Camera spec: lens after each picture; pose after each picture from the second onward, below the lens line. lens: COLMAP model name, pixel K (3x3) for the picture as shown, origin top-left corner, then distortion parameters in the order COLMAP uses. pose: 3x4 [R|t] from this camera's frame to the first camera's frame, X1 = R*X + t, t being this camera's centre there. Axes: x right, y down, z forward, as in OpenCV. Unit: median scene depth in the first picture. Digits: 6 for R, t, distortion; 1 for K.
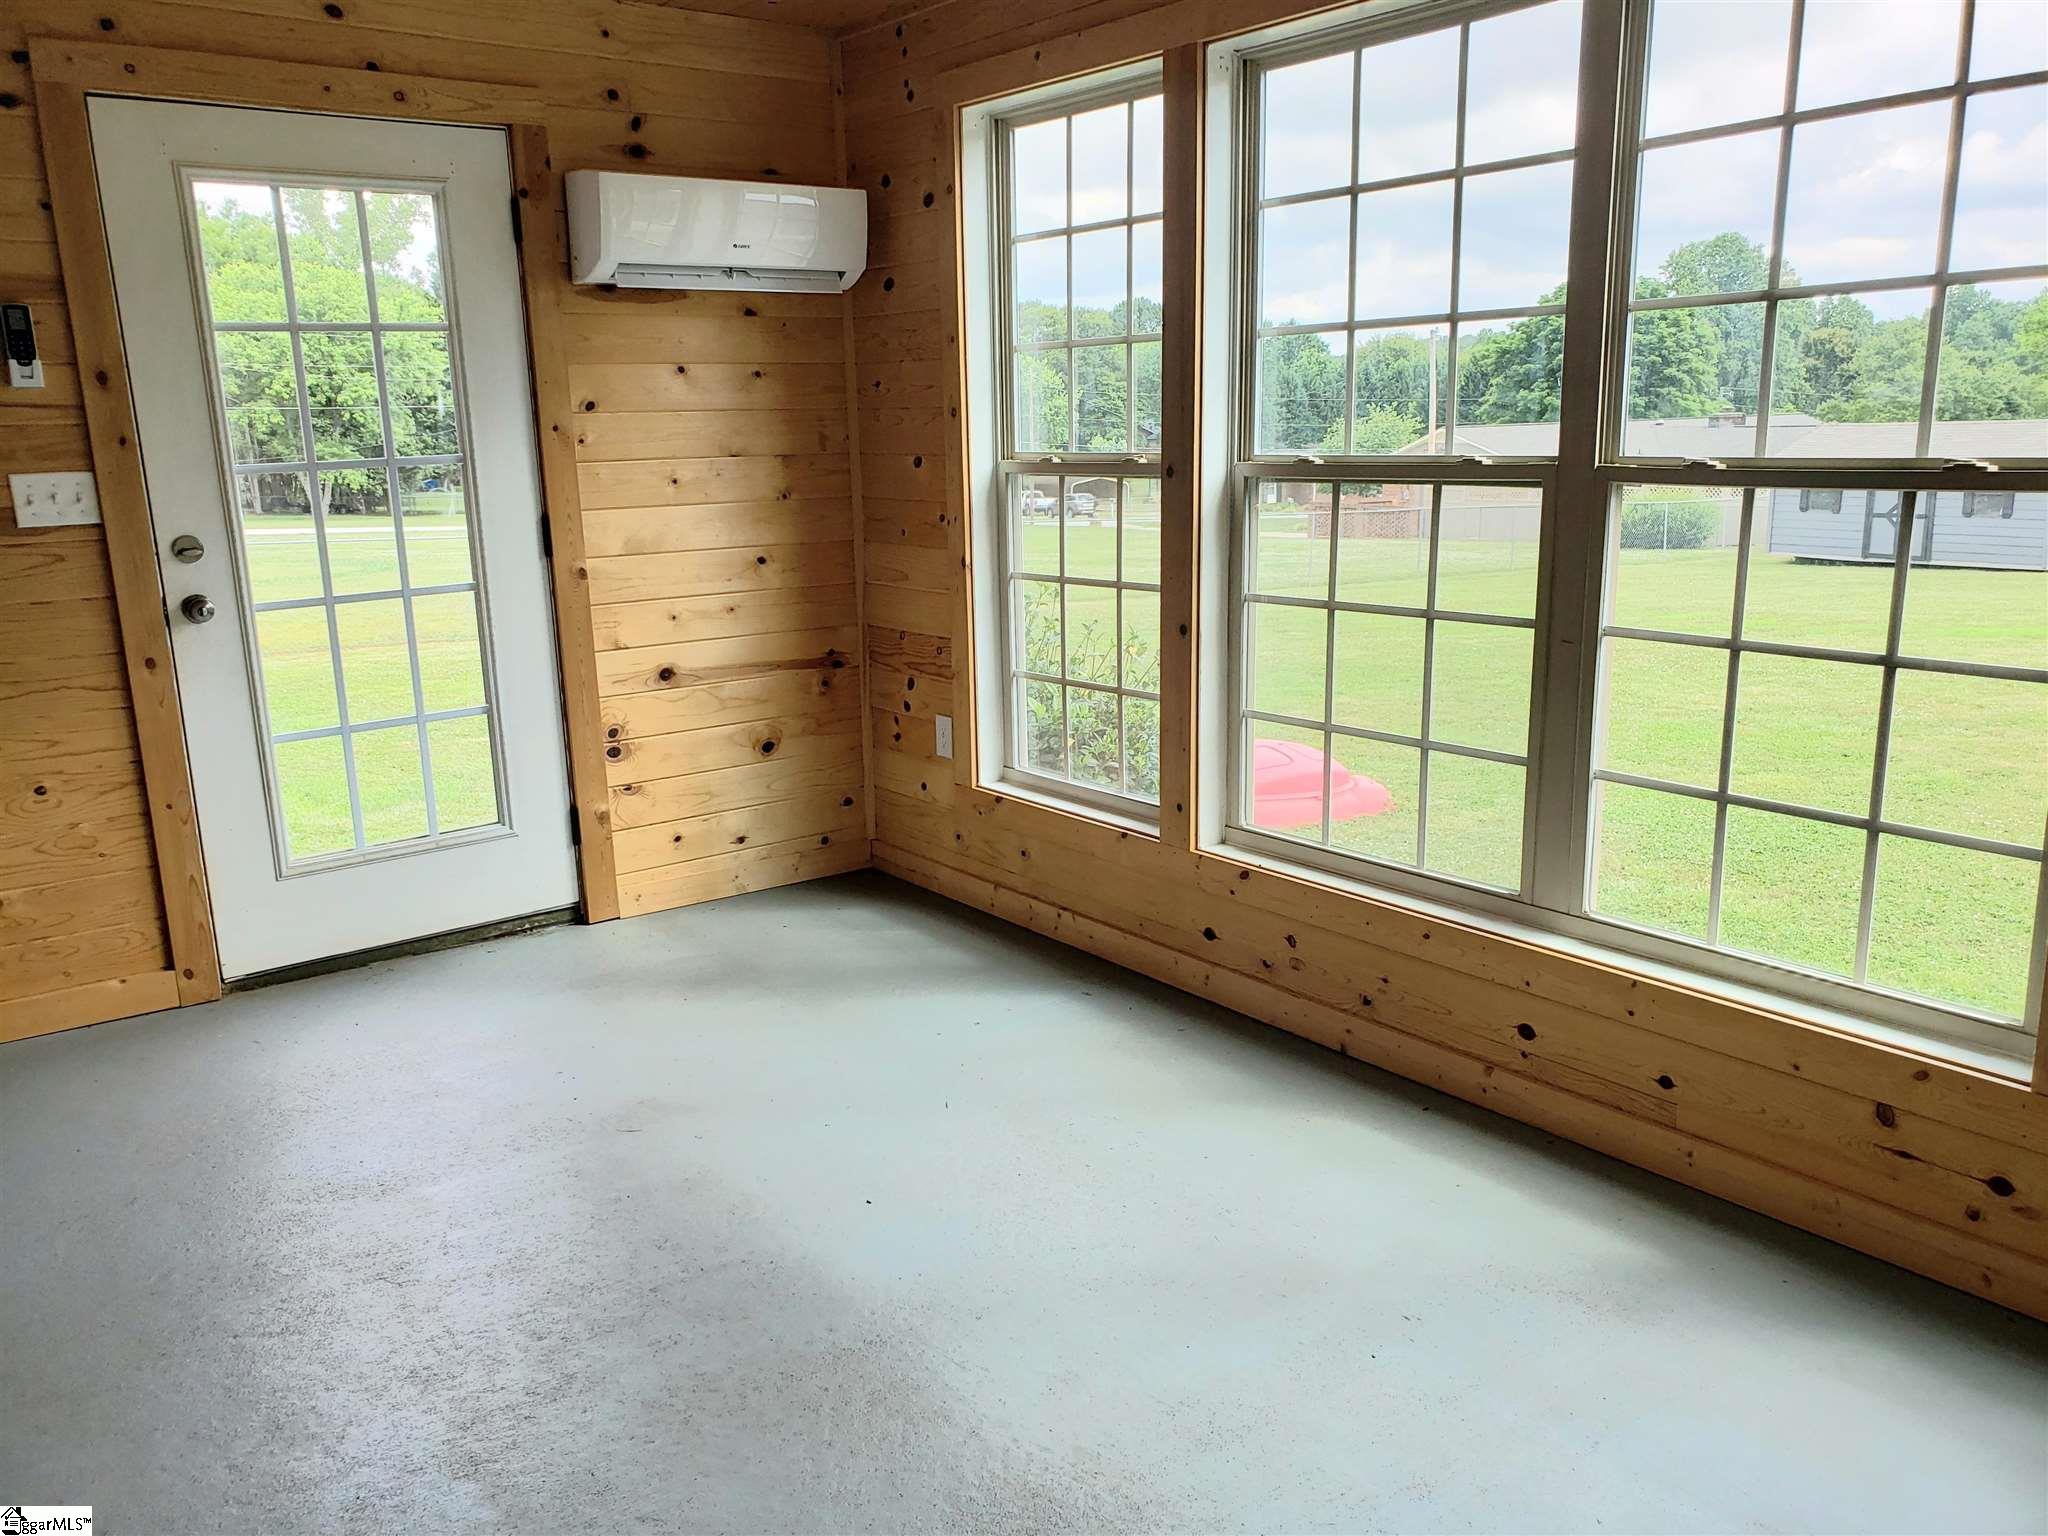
lens RADIAL K [[1595.7, 0, 1022.7], [0, 1595.7, 770.7], [0, 0, 1]] dist [0.037821, -0.036777]
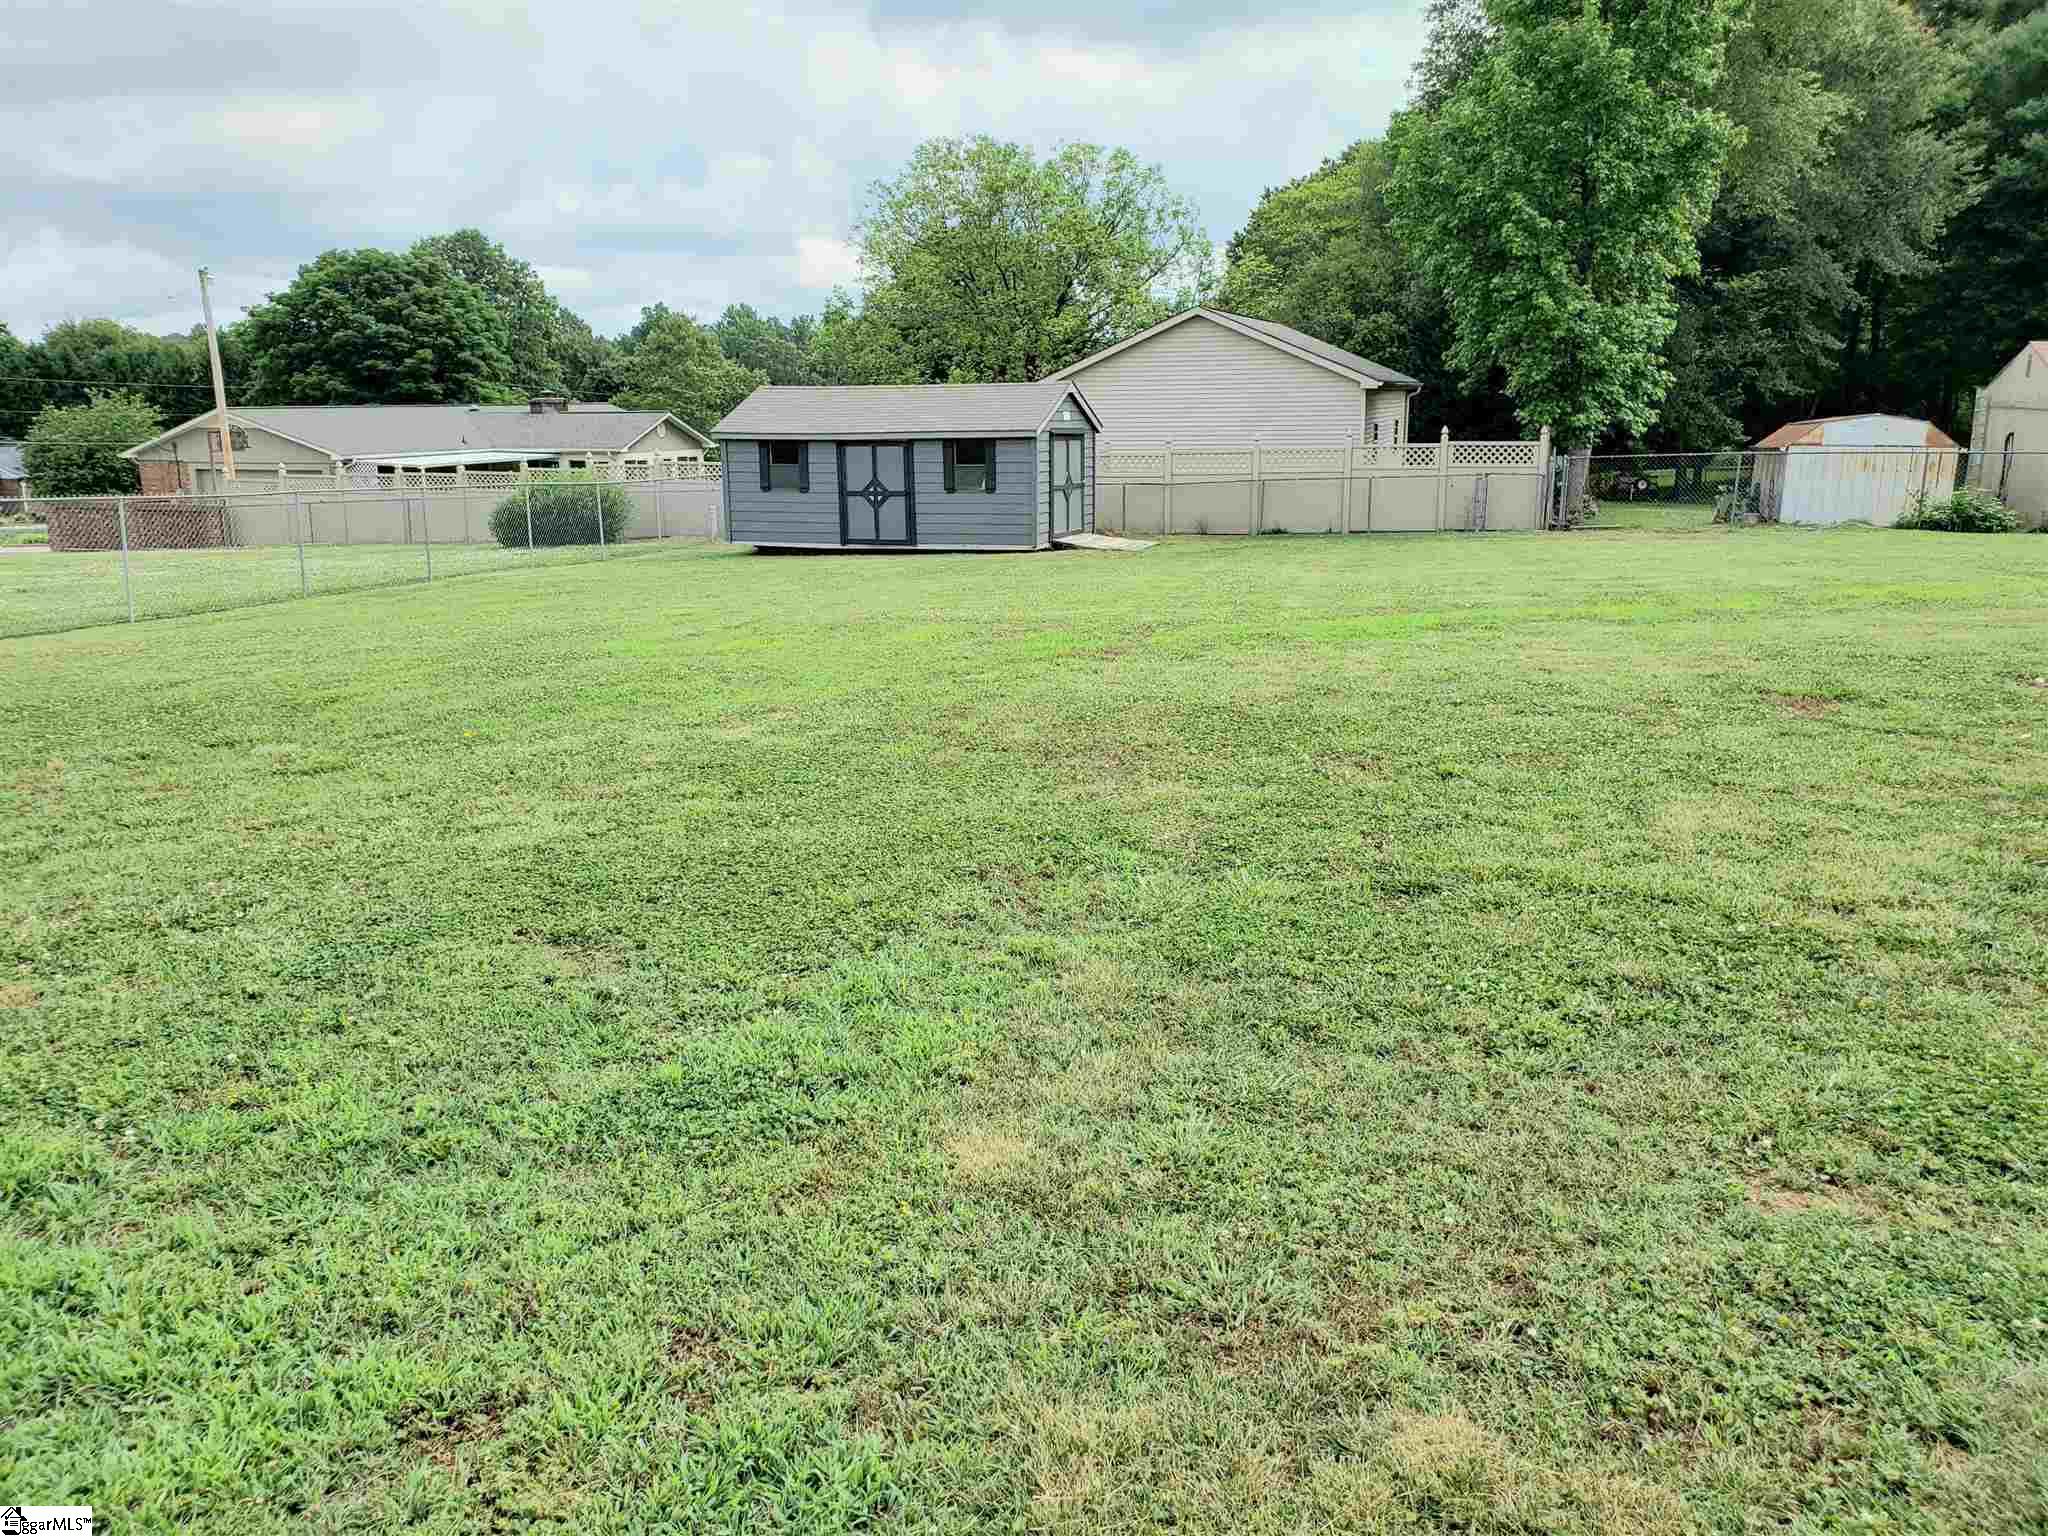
lens RADIAL K [[1595.7, 0, 1019.7], [0, 1595.7, 764.7], [0, 0, 1]] dist [0.037821, -0.036777]
pose [[0.742571, -0.136774, 0.655653, 0.015570], [0.141866, 0.988835, 0.045606, -0.026720], [-0.654570, 0.059149, 0.753684, 0.194788]]
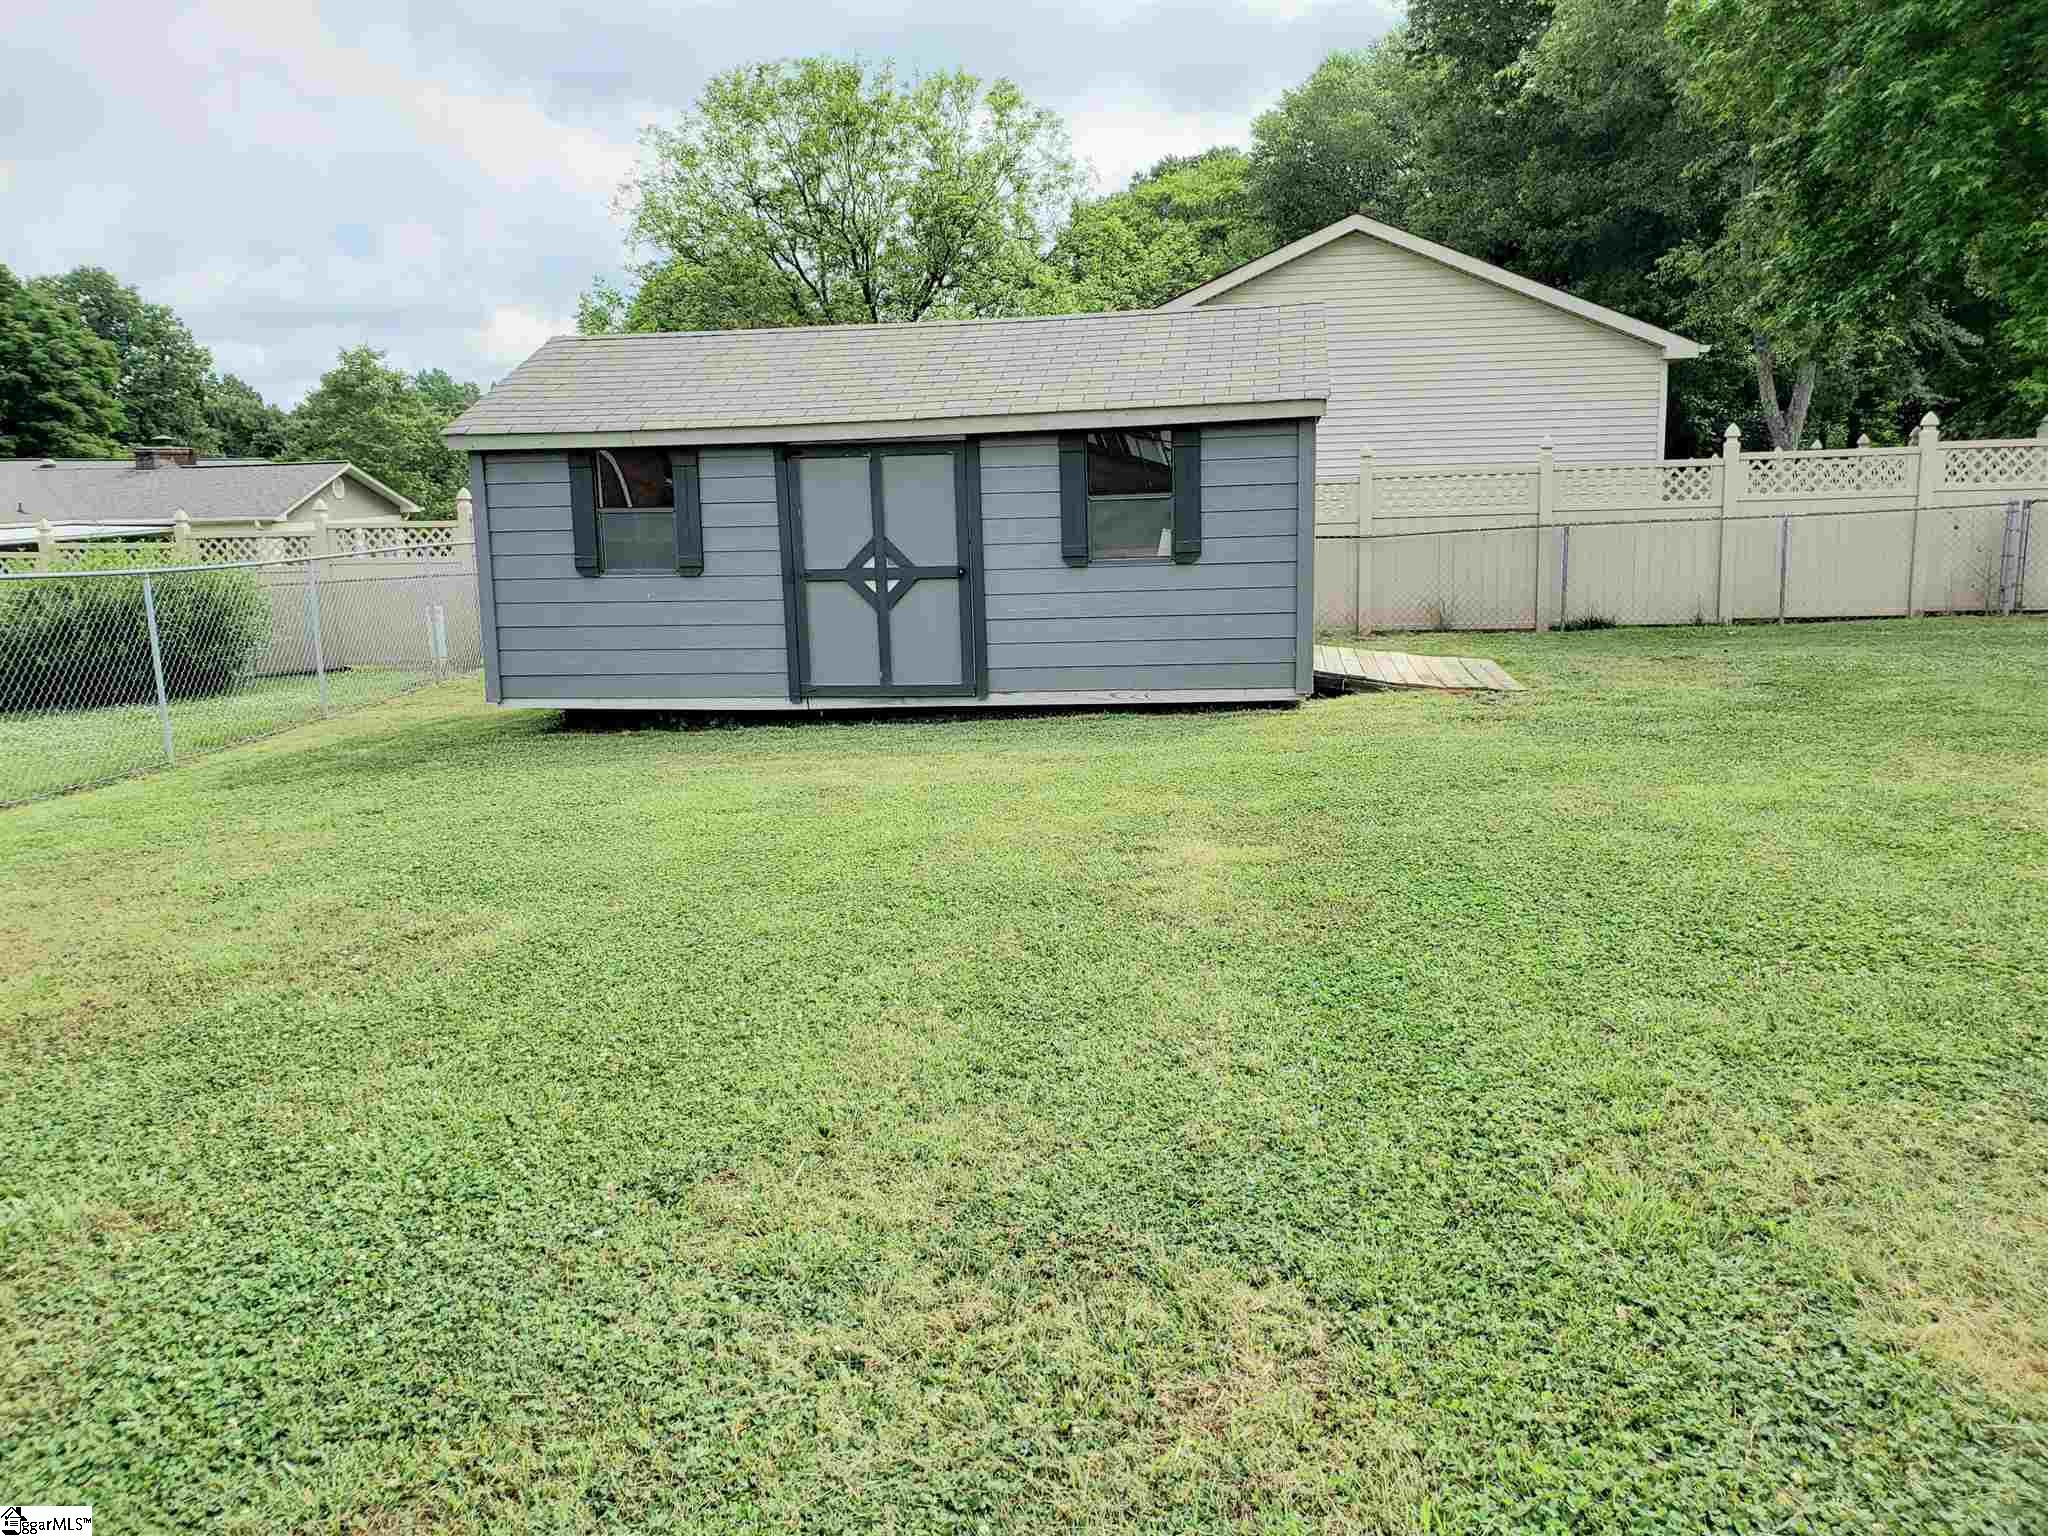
lens RADIAL K [[1595.7, 0, 1020.3], [0, 1595.7, 750.8], [0, 0, 1]] dist [0.037821, -0.036777]
pose [[0.613494, -0.138021, 0.777544, 0.179080], [0.188816, 0.981687, 0.025279, -0.075907], [-0.766794, 0.131304, 0.628320, 0.469112]]
